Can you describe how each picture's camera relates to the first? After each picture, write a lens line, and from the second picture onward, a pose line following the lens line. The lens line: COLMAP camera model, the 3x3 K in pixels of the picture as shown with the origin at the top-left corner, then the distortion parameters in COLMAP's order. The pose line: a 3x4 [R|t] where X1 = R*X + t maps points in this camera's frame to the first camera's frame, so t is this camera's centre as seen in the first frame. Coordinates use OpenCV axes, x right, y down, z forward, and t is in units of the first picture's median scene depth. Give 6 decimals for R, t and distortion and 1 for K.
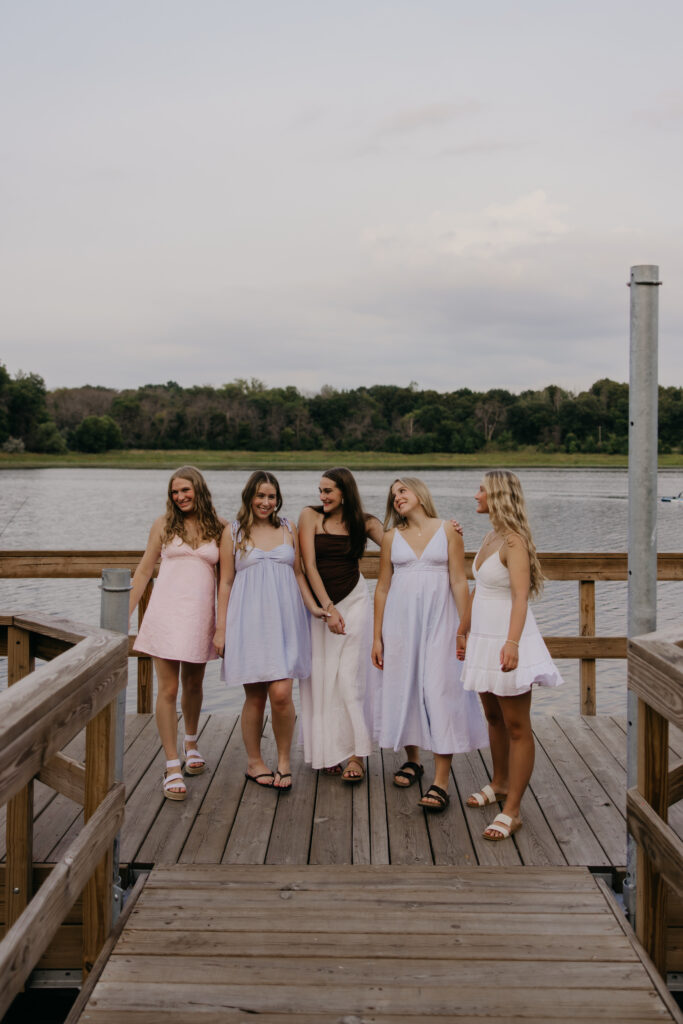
lens RADIAL K [[1436.0, 0, 360.2], [0, 1436.0, 511.9], [0, 0, 1]] dist [0.095390, -0.070666]
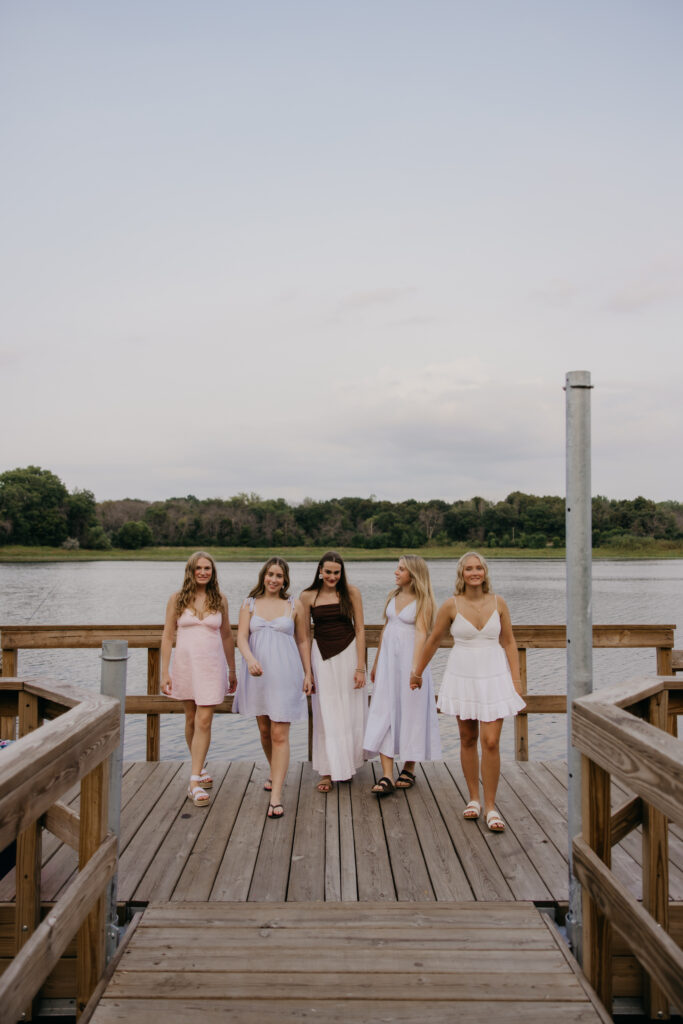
lens RADIAL K [[1436.0, 0, 360.2], [0, 1436.0, 511.9], [0, 0, 1]] dist [0.095390, -0.070666]
pose [[0.999752, -0.003231, 0.022020, -0.001775], [0.004308, 0.998789, -0.049015, -0.004261], [-0.021835, 0.049098, 0.998555, -0.147386]]
